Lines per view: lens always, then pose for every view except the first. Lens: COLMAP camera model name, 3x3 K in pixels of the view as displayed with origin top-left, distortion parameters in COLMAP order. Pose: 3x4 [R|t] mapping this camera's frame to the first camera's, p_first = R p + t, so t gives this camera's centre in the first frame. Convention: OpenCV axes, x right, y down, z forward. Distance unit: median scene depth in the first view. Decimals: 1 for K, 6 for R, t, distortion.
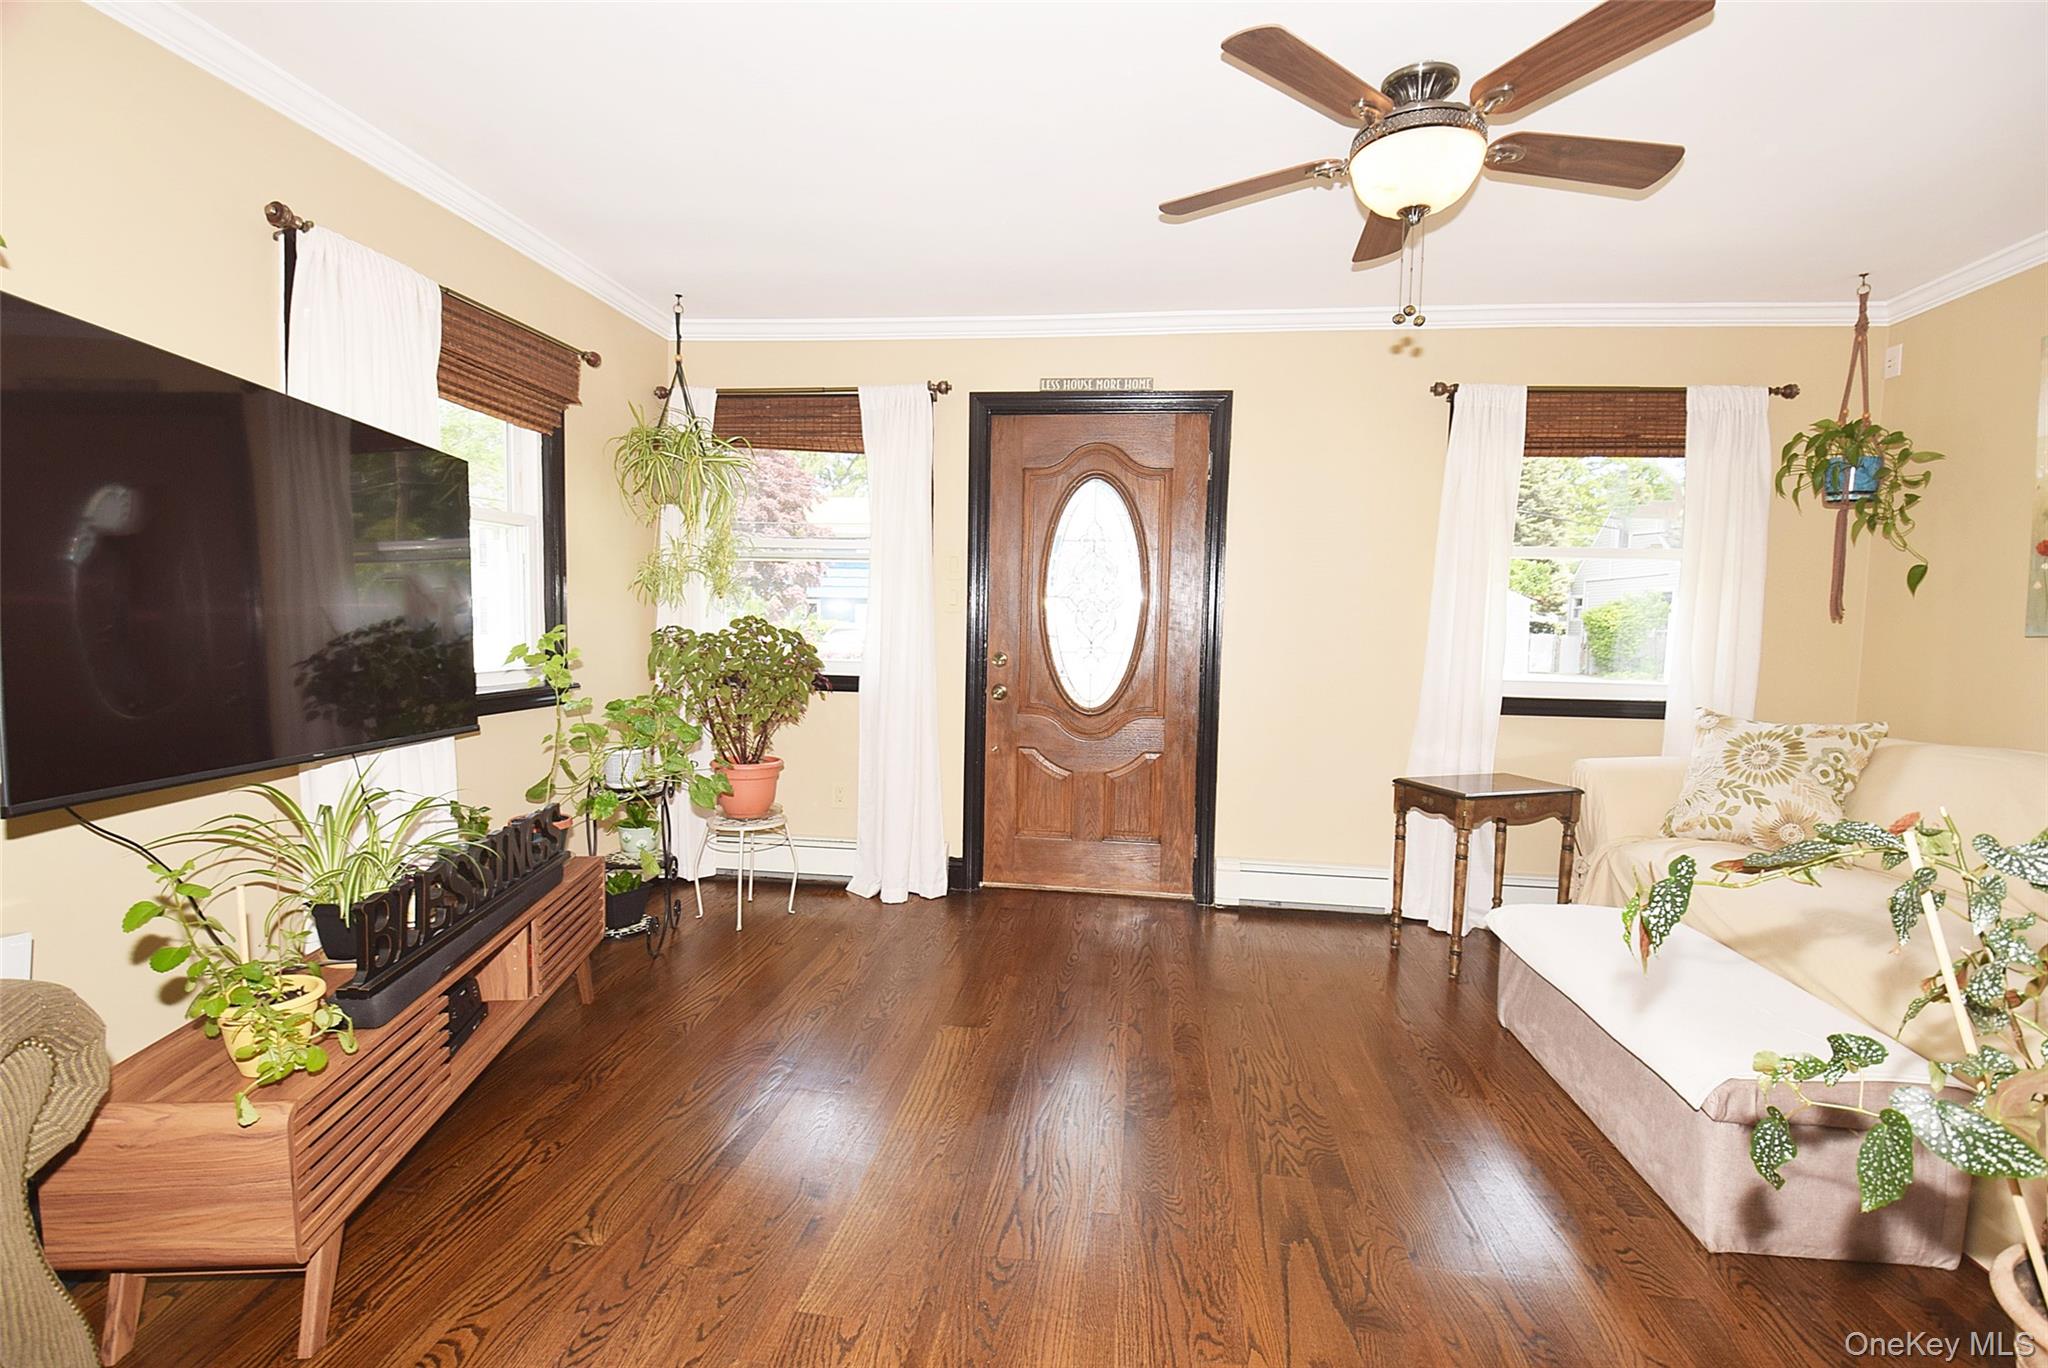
lens RADIAL K [[890.0, 0, 1028.6], [0, 890.0, 684.7], [0, 0, 1]] dist [-0.017964, -0.003248]
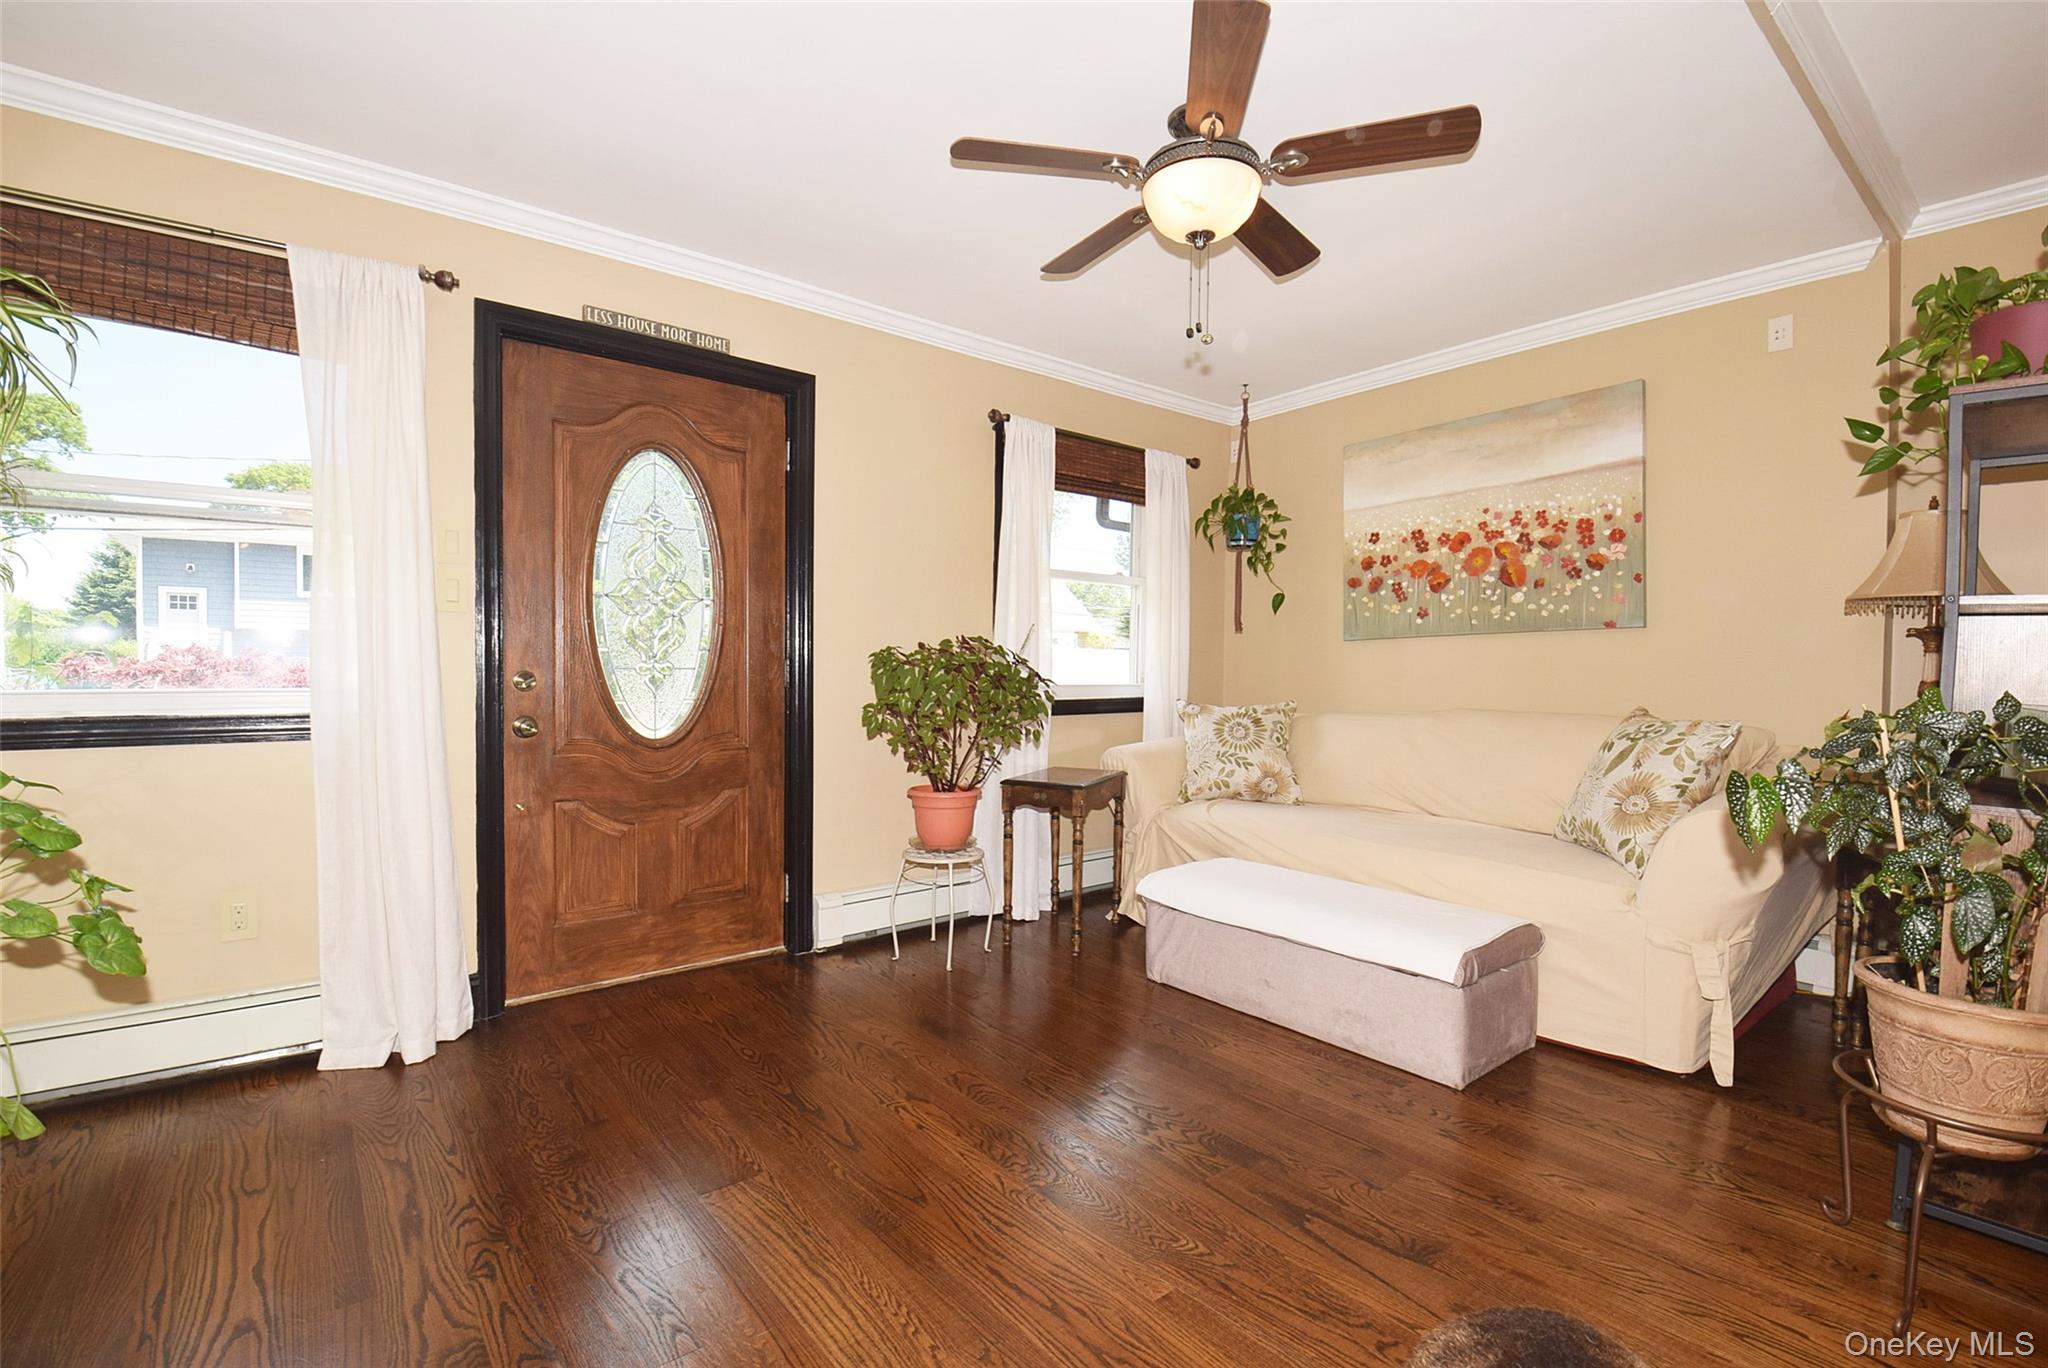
lens RADIAL K [[890.0, 0, 1015.4], [0, 890.0, 688.8], [0, 0, 1]] dist [-0.017964, -0.003248]
pose [[0.696589, -0.033143, 0.716704, -0.315643], [0.060061, 0.998120, -0.012219, 0.012052], [-0.714952, 0.051557, 0.697270, 0.258674]]
